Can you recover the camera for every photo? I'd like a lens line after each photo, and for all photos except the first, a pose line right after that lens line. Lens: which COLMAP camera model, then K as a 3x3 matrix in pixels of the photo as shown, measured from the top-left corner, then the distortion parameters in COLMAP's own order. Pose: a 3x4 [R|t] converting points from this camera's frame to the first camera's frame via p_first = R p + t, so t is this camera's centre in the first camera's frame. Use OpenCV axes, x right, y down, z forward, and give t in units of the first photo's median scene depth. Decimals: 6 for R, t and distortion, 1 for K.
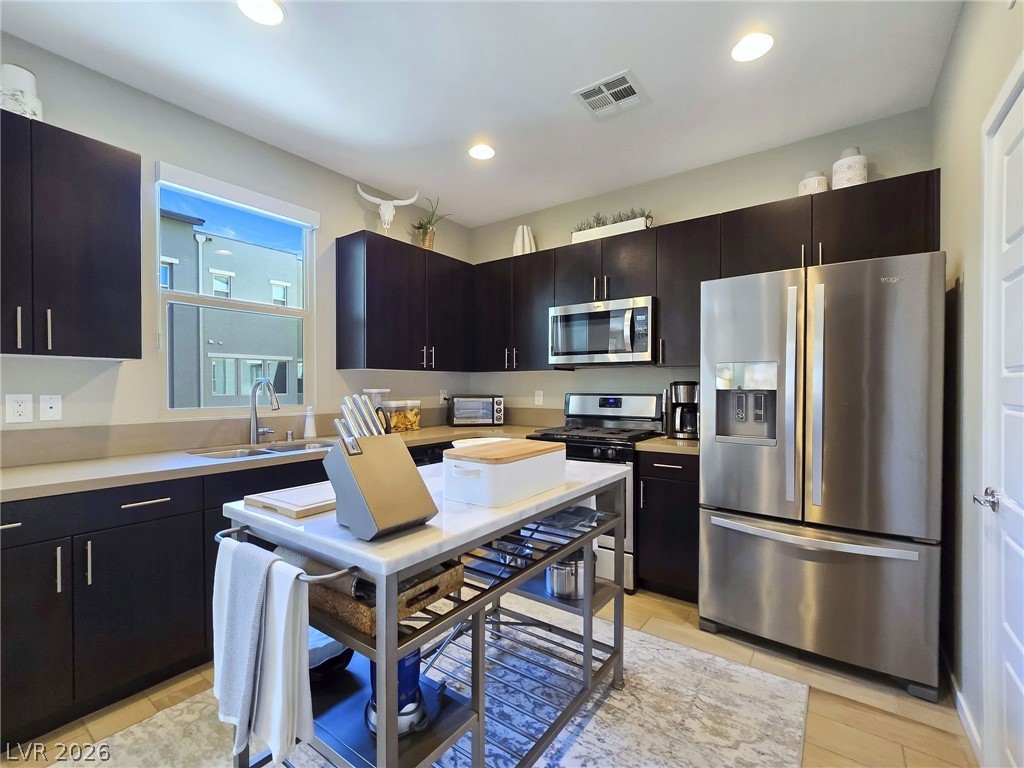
lens RADIAL K [[447.9, 0, 506.4], [0, 447.9, 396.7], [0, 0, 1]] dist [0.000279, 0.000193]
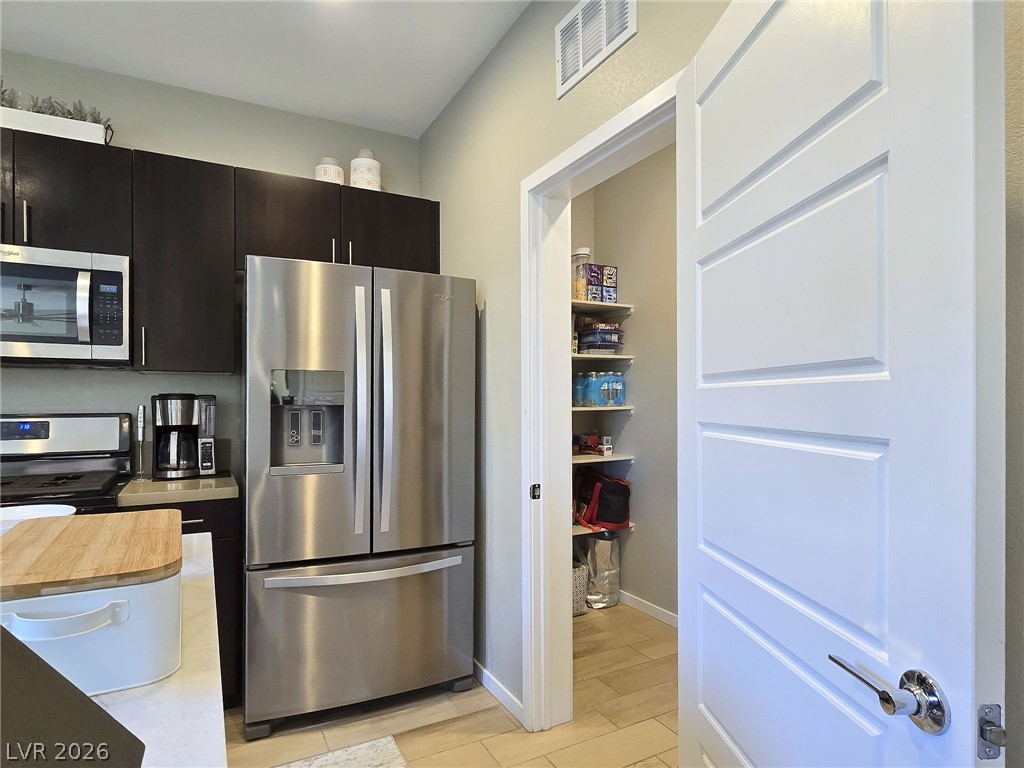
lens RADIAL K [[590.0, 0, 510.9], [0, 590.0, 396.3], [0, 0, 1]] dist [0.002096, 0.001914]
pose [[0.436200, 0.002936, 0.899845, -0.186861], [0.018423, 0.999756, -0.012193, -0.009985], [-0.899661, 0.021896, 0.436039, 0.161416]]
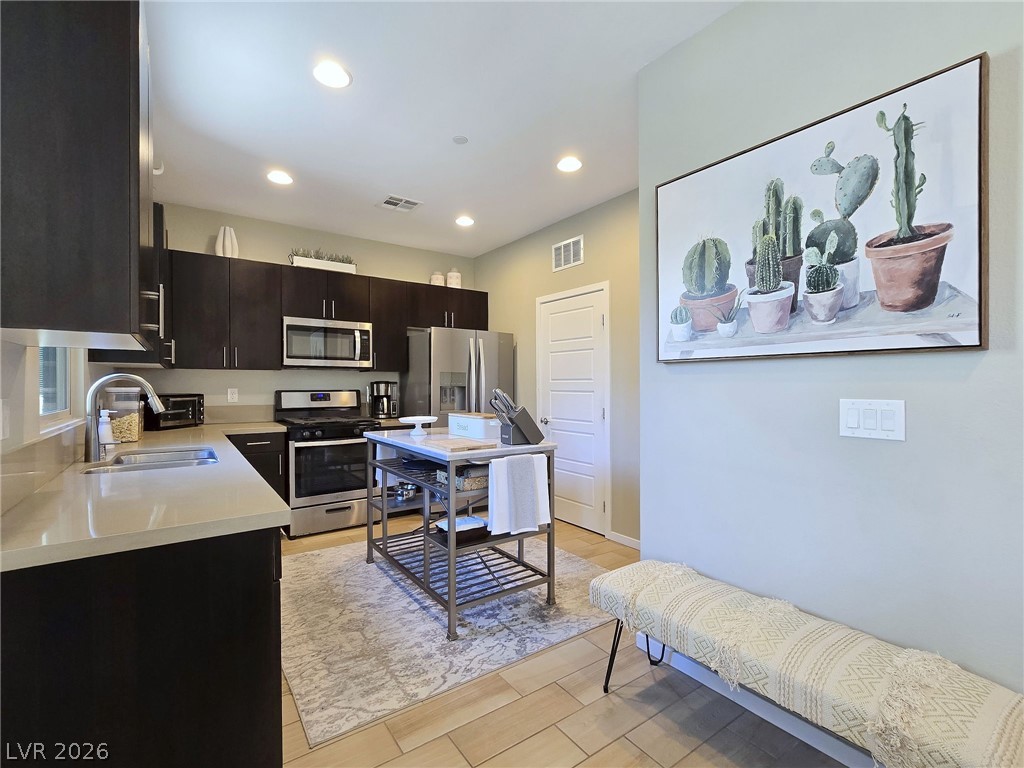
lens RADIAL K [[462.4, 0, 512.0], [0, 462.4, 384.0], [0, 0, 1]] dist [0.000894, 0.000126]
pose [[0.304078, -0.002102, 0.952645, -0.995523], [0.021454, 0.999759, -0.004642, -0.007472], [-0.952406, 0.021850, 0.304049, 0.092198]]
